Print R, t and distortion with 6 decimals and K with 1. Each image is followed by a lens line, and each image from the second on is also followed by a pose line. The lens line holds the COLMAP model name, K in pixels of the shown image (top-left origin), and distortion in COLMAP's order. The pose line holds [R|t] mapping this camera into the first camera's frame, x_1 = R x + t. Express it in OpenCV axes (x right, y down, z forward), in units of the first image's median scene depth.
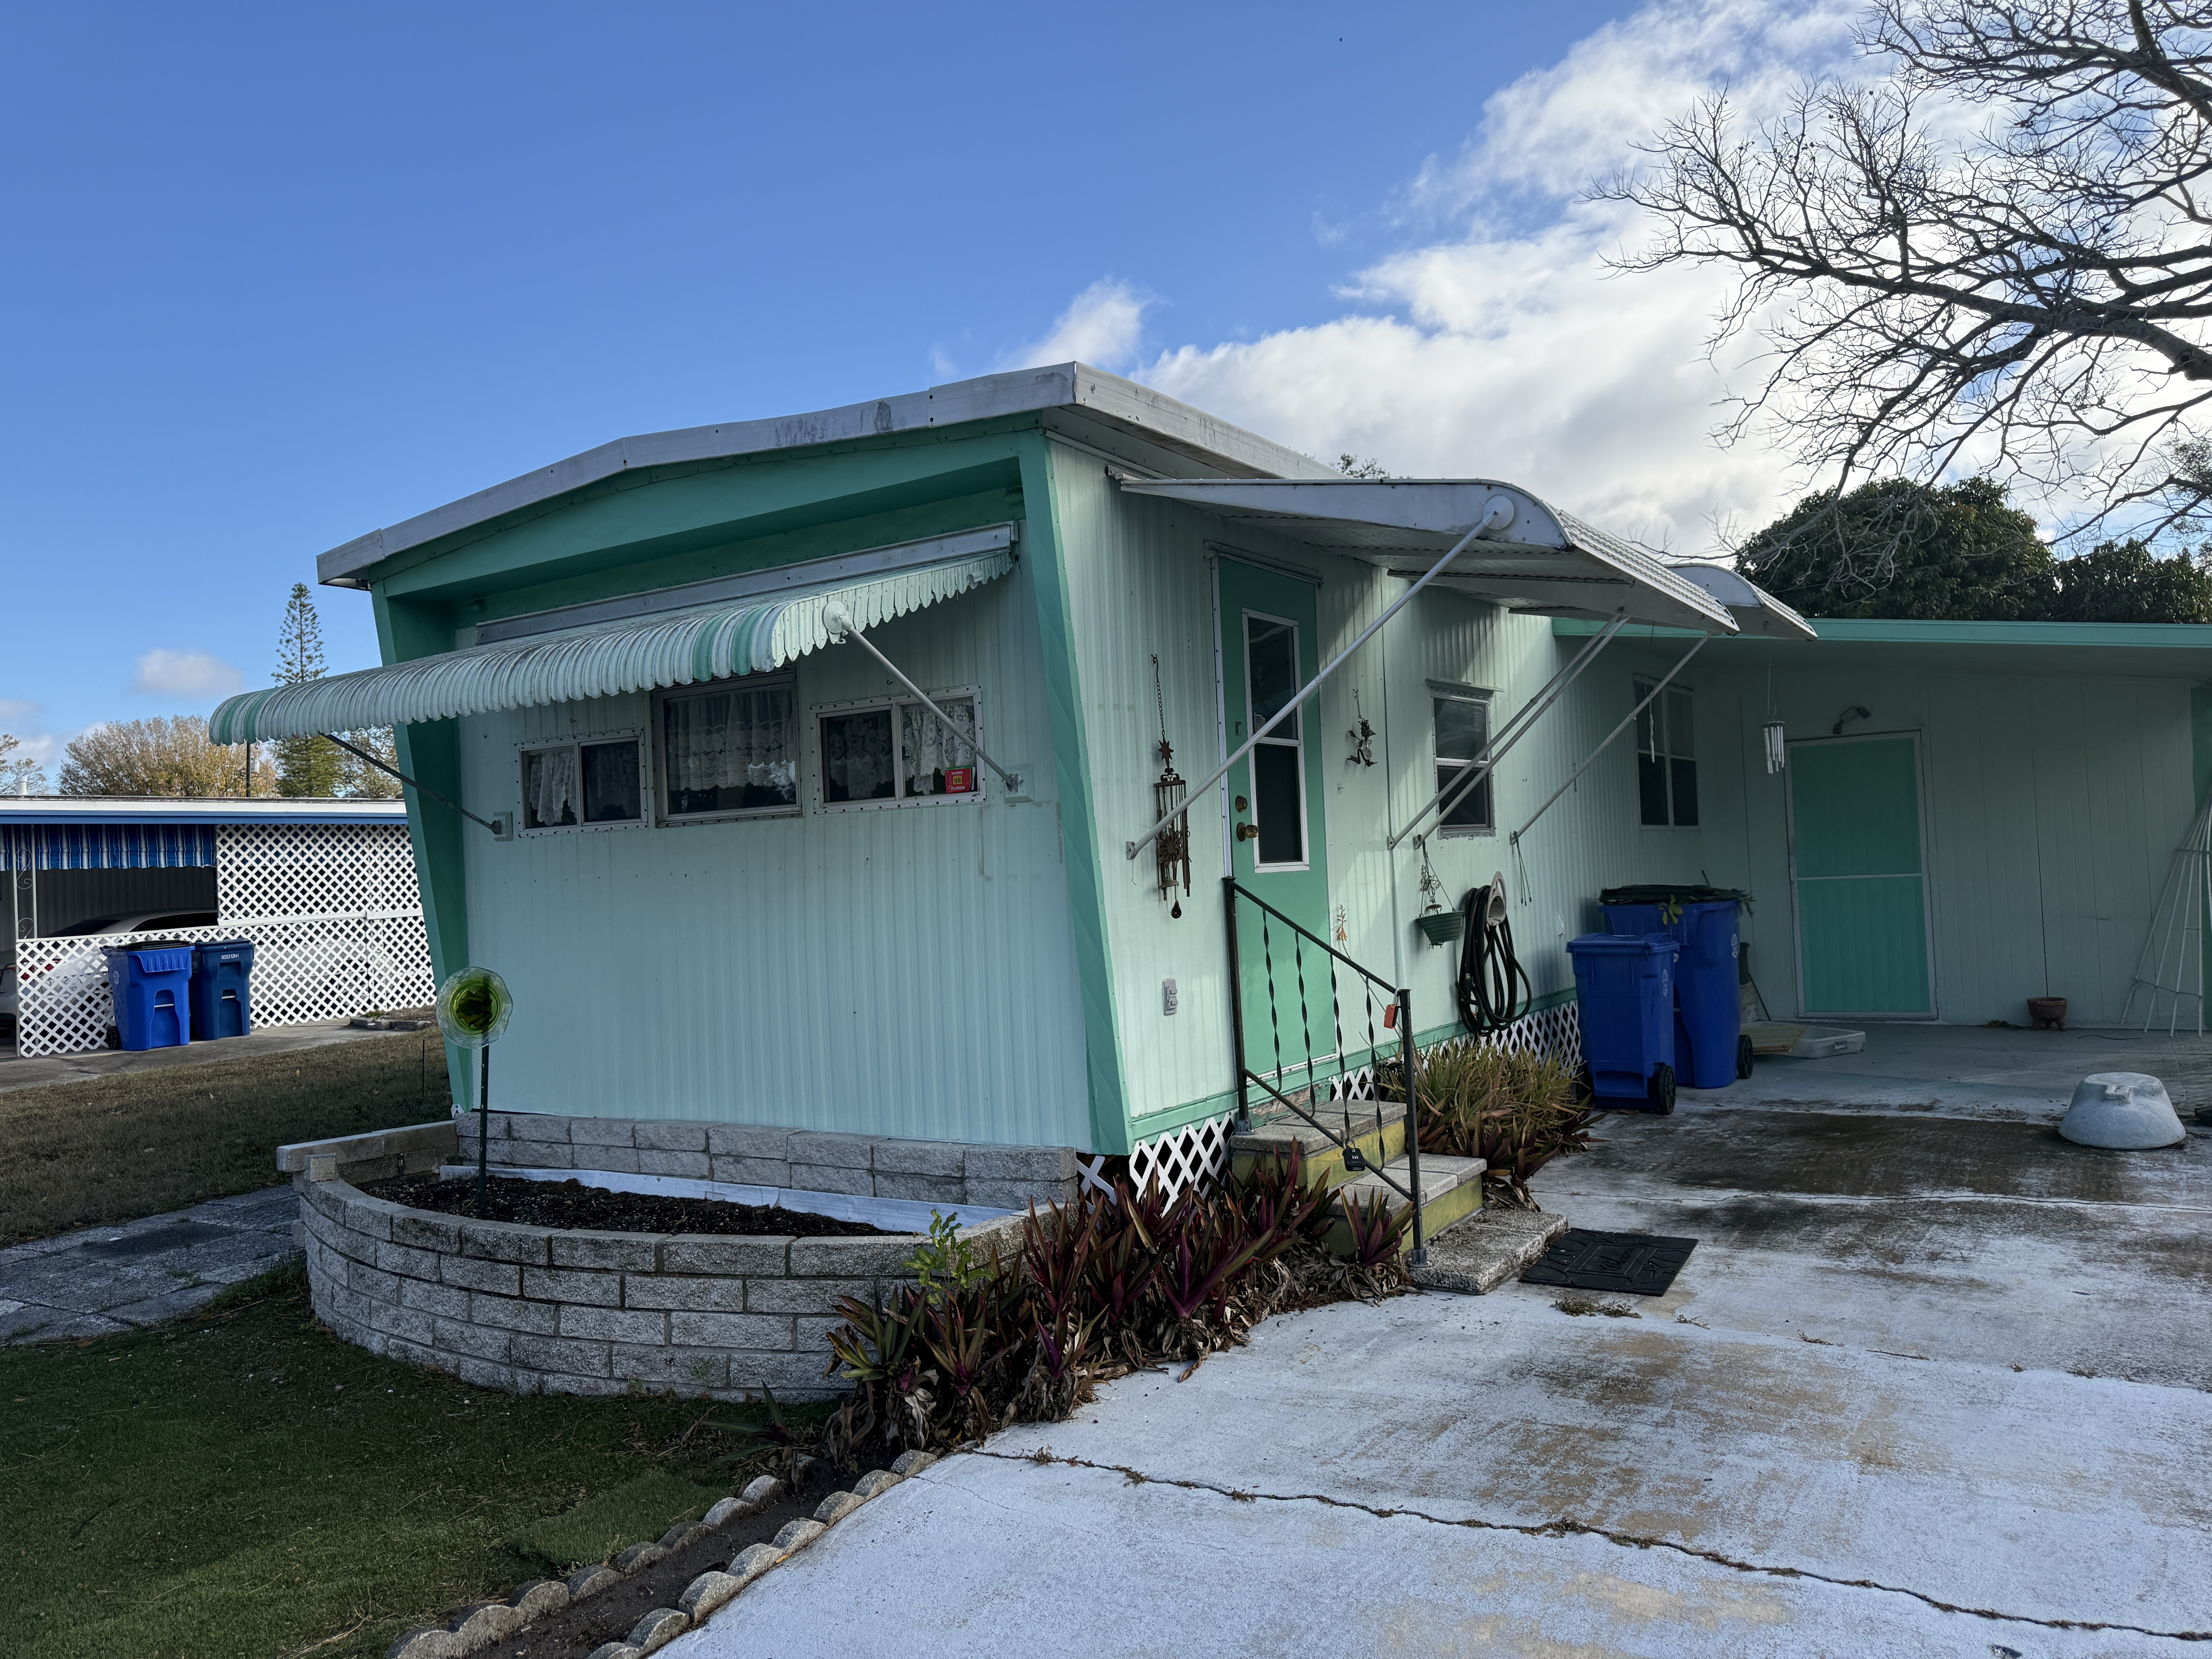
lens RADIAL K [[1668.8, 0, 1106.4], [0, 1668.8, 822.8], [0, 0, 1]] dist [-0.029768, -0.012749]
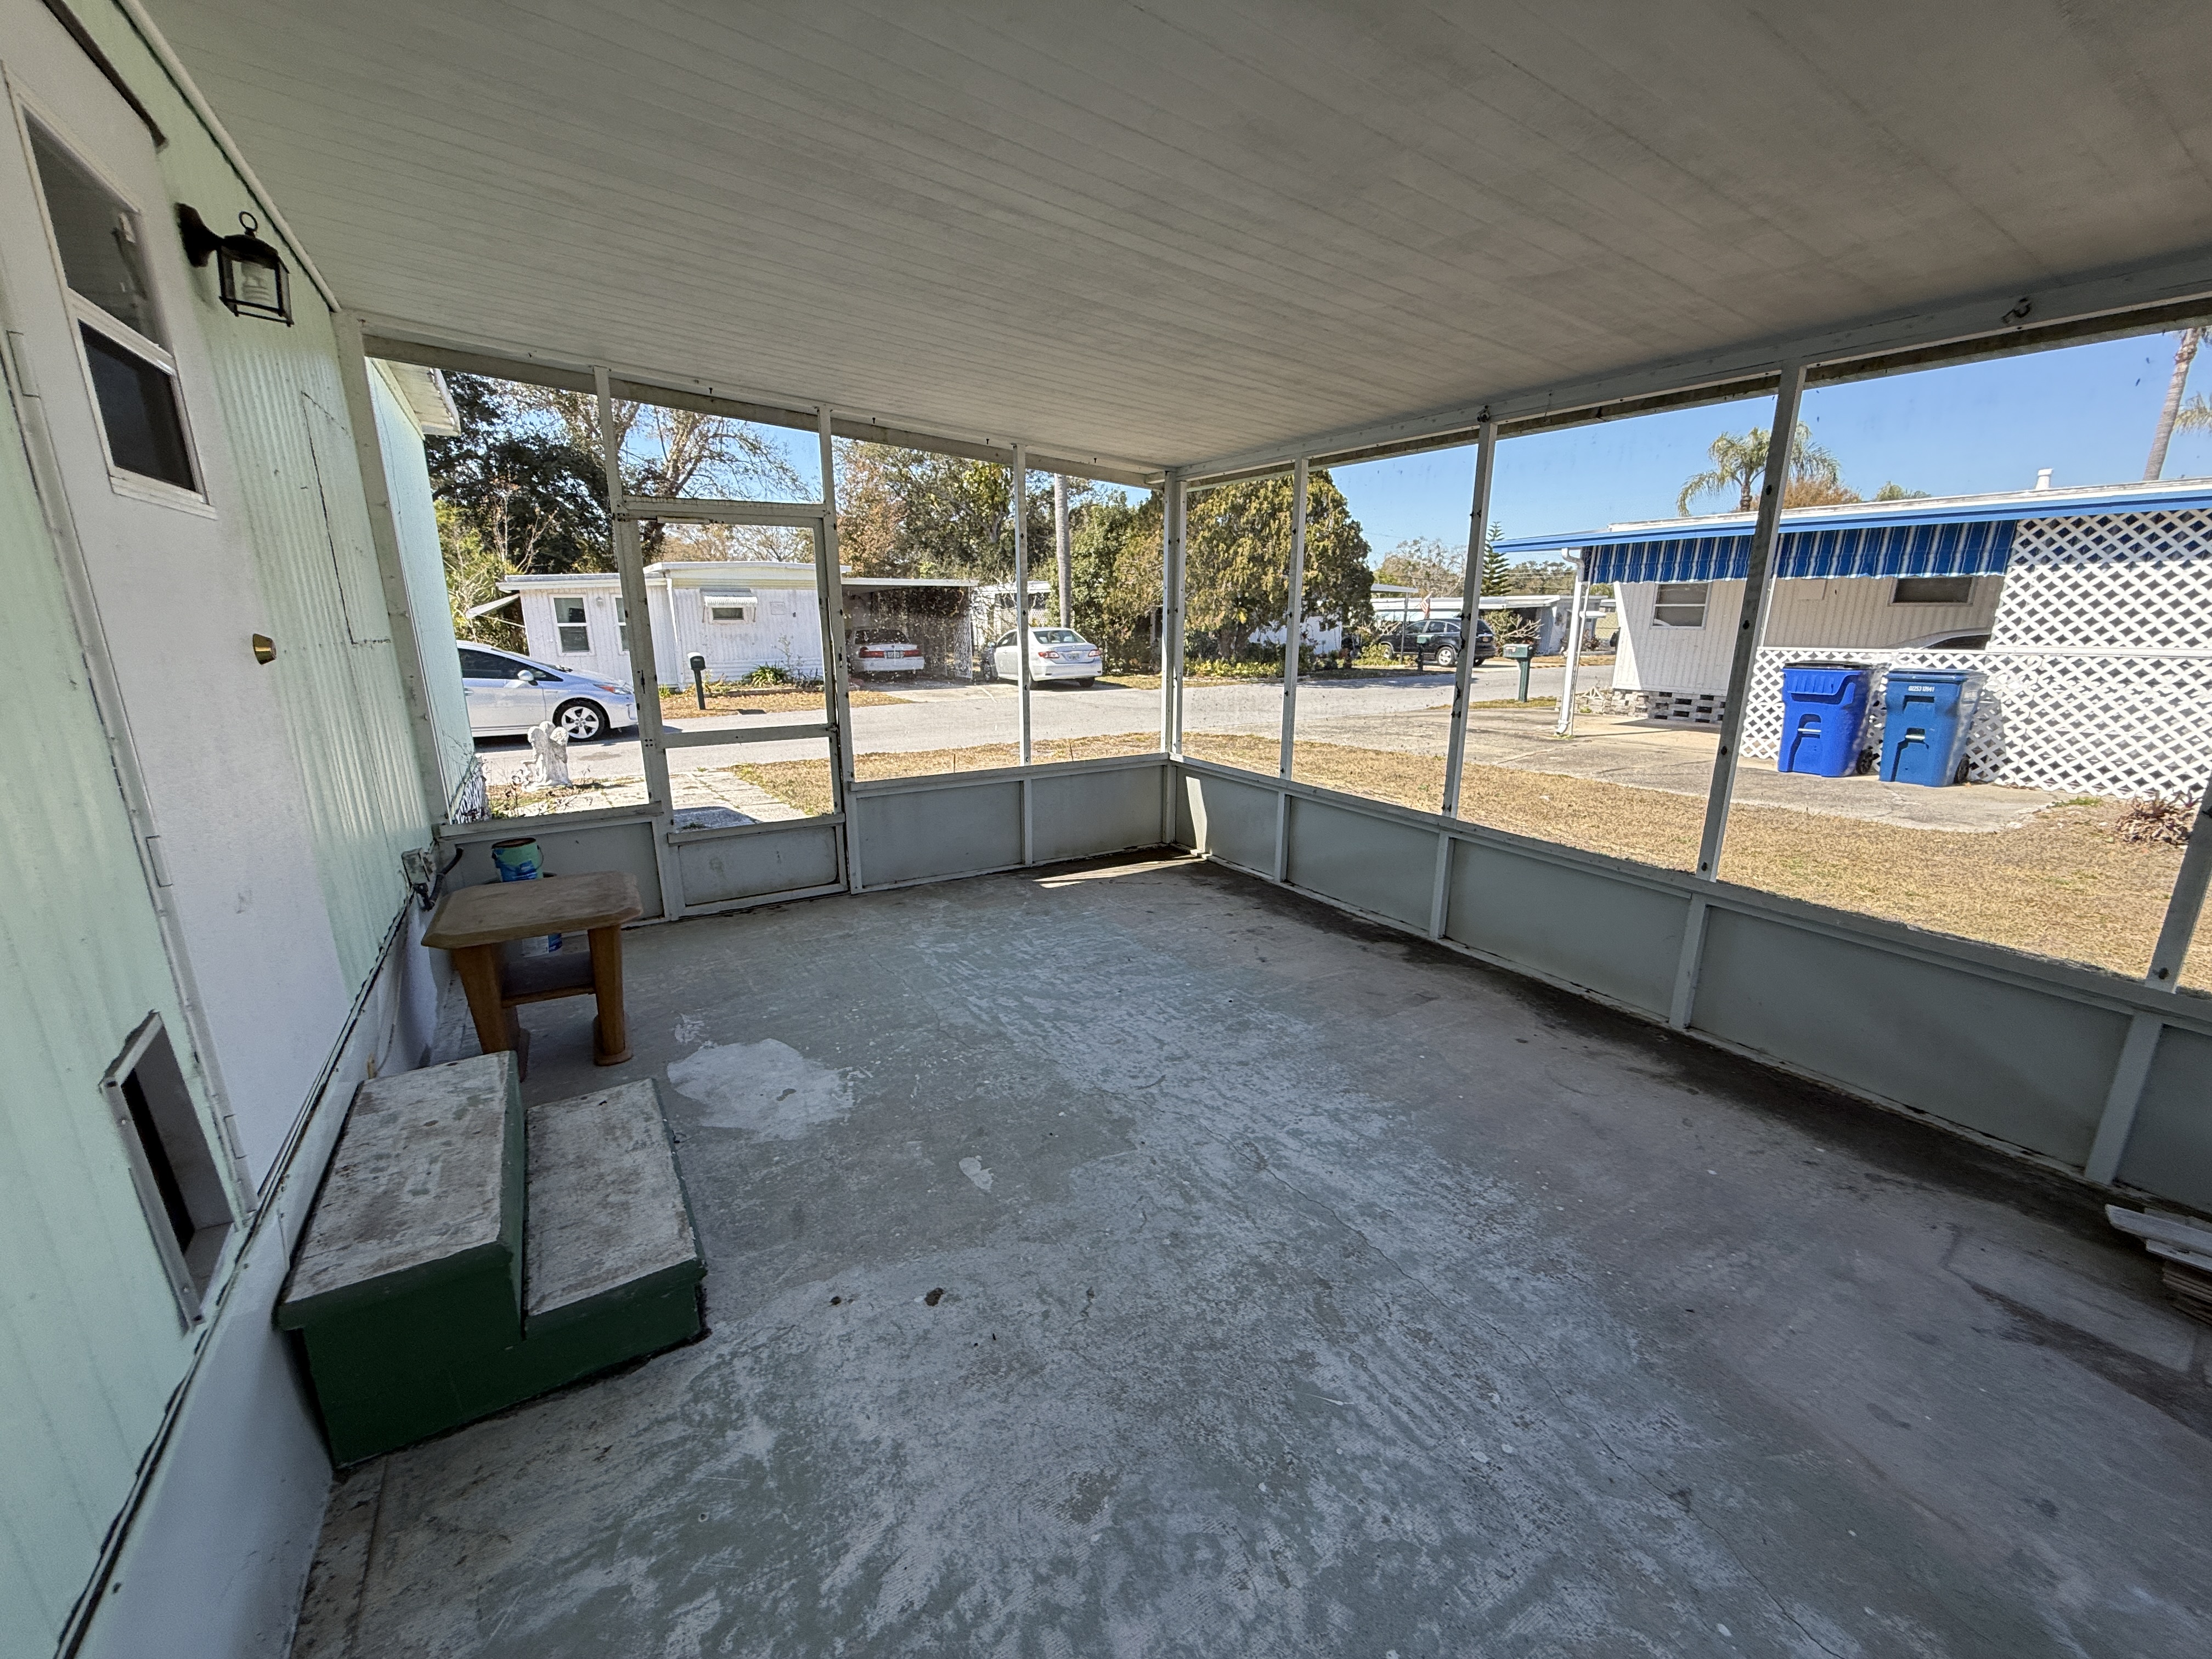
lens RADIAL K [[883.5, 0, 1109.2], [0, 883.5, 836.9], [0, 0, 1]] dist [0.000080, -0.000032]
pose [[-0.440147, 0.263801, -0.858300, 0.072104], [0.039836, 0.960666, 0.274835, 0.016031], [0.897042, 0.086777, -0.433343, 1.000371]]
